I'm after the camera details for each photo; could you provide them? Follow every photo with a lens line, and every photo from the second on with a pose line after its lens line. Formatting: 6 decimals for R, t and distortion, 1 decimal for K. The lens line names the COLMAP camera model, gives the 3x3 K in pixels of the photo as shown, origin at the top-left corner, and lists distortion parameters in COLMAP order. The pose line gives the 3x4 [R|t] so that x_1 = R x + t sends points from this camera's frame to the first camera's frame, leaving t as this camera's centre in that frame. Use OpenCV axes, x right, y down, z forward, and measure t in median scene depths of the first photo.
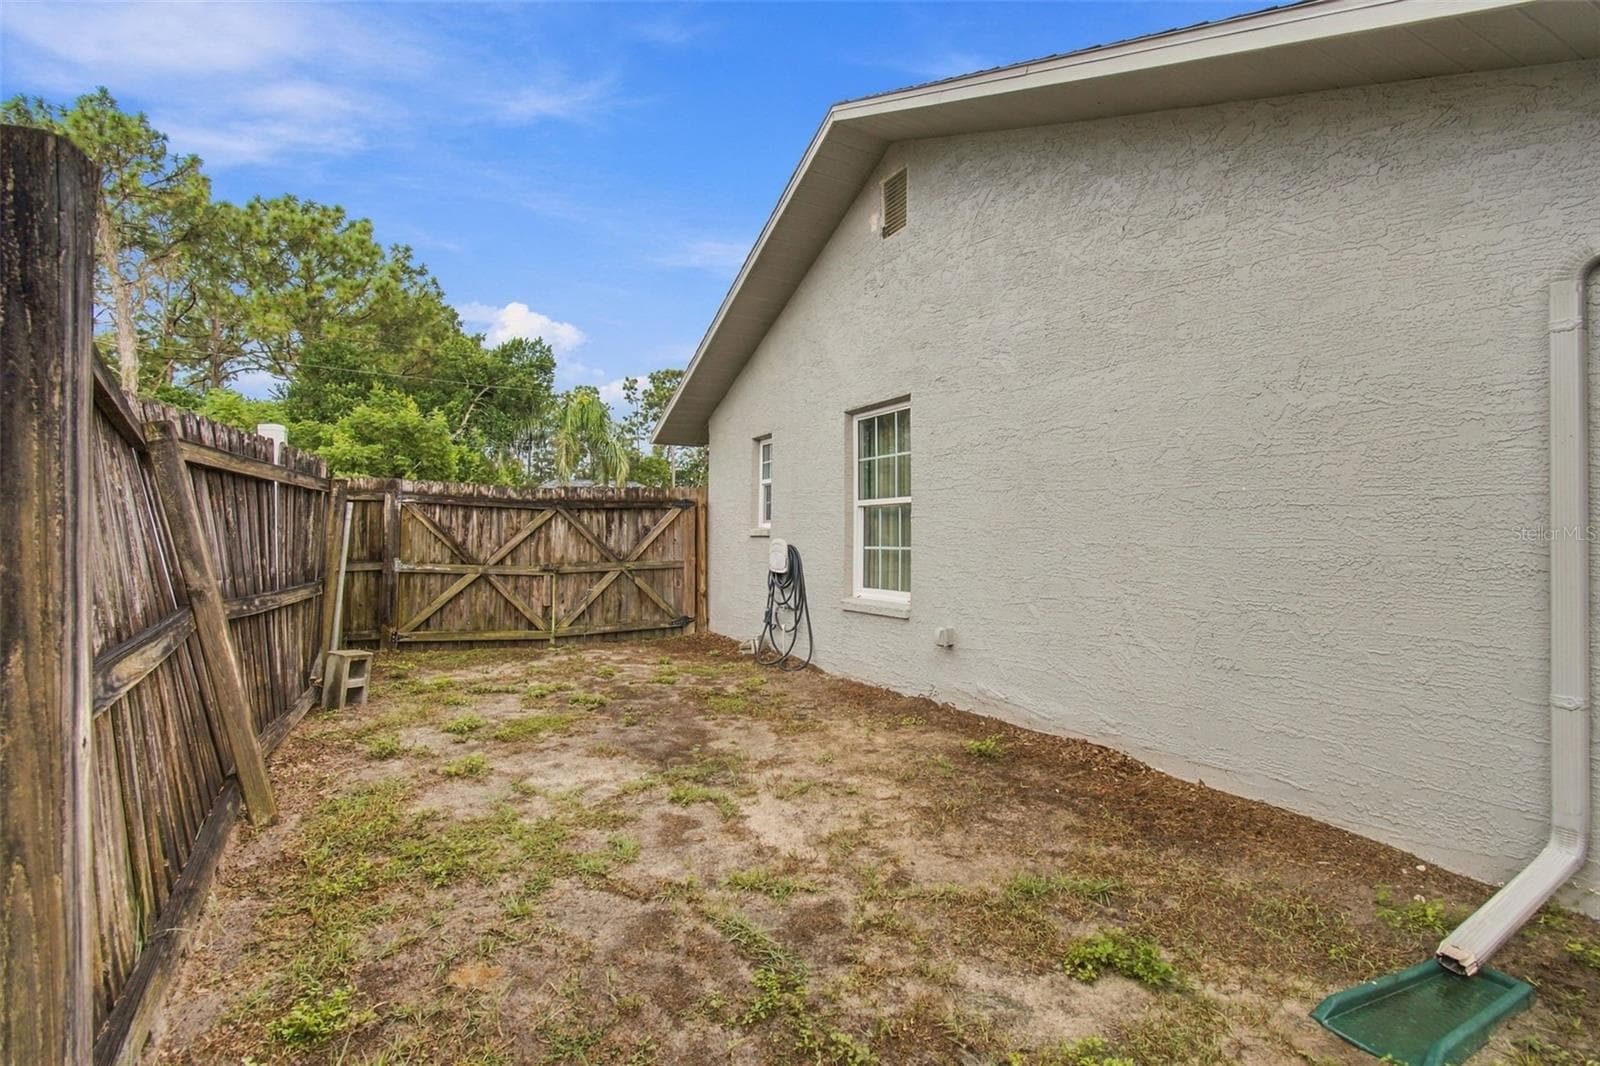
lens RADIAL K [[734.4, 0, 800.0], [0, 734.4, 533.0], [0, 0, 1]] dist [-0.026420, 0.041345]
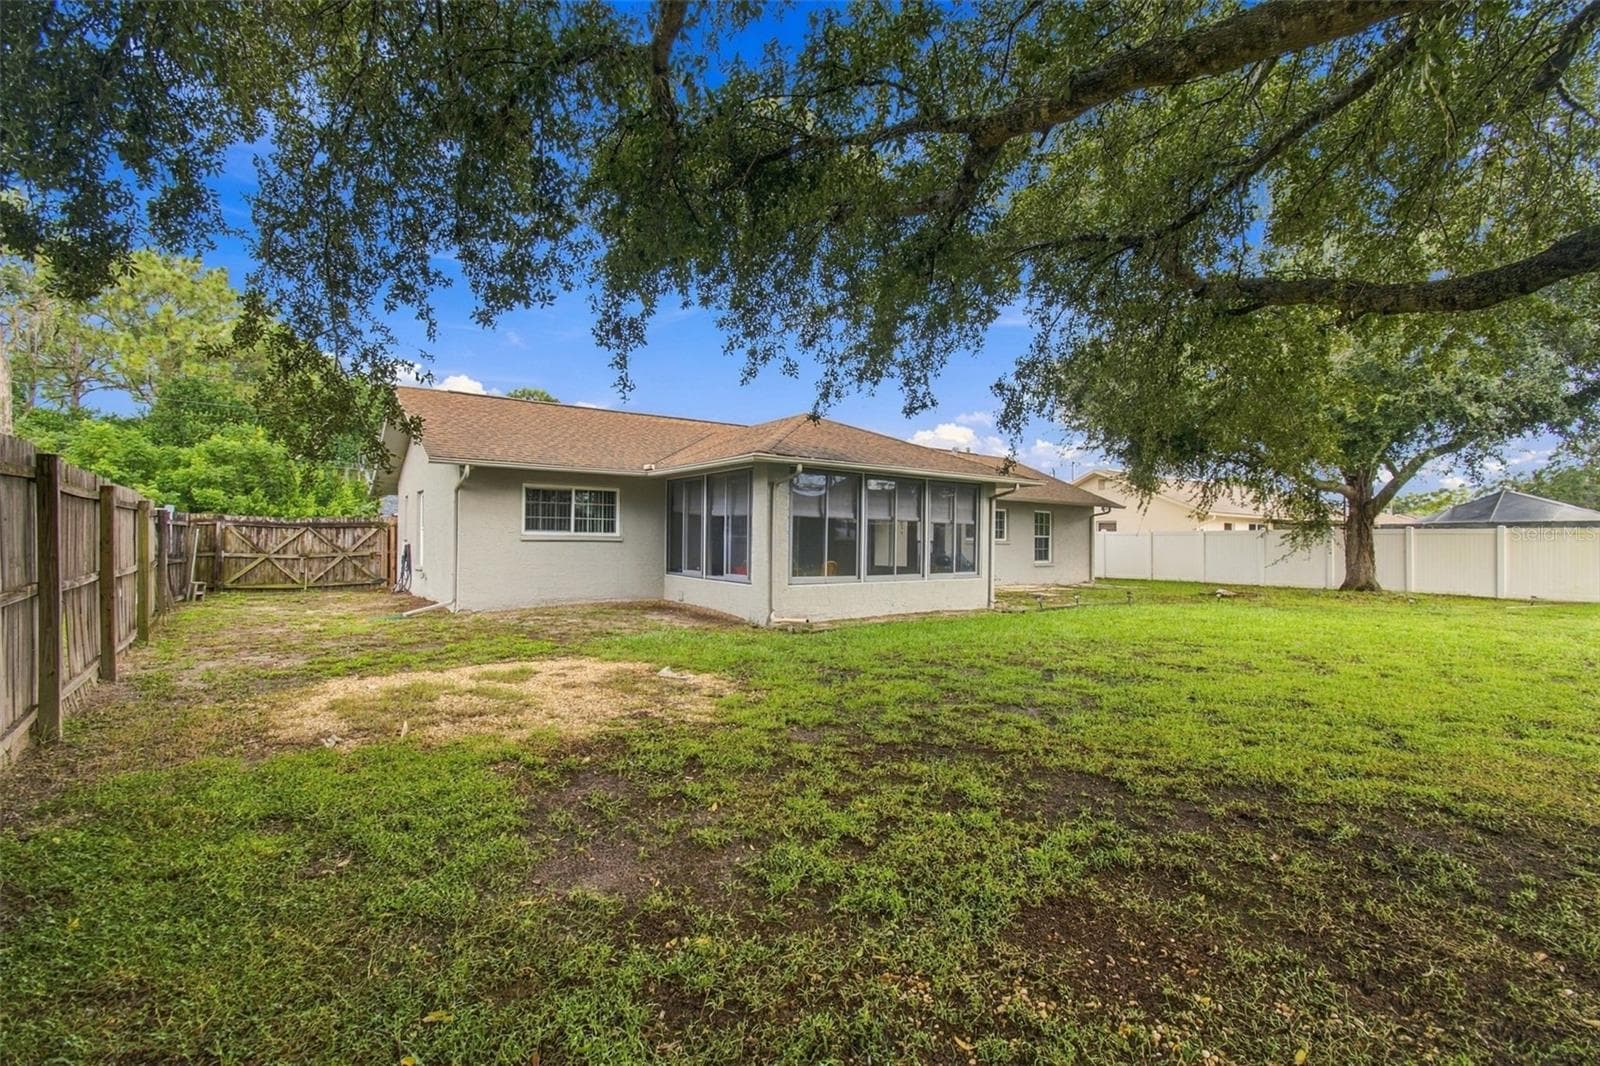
lens RADIAL K [[700.0, 0, 800.0], [0, 700.0, 533.0], [0, 0, 1]] dist [0.000403, 0.000131]
pose [[0.989082, -0.000550, 0.147362, 0.764659], [0.000738, 0.999999, -0.001223, -0.013083], [-0.147361, 0.001318, 0.989082, -1.197963]]
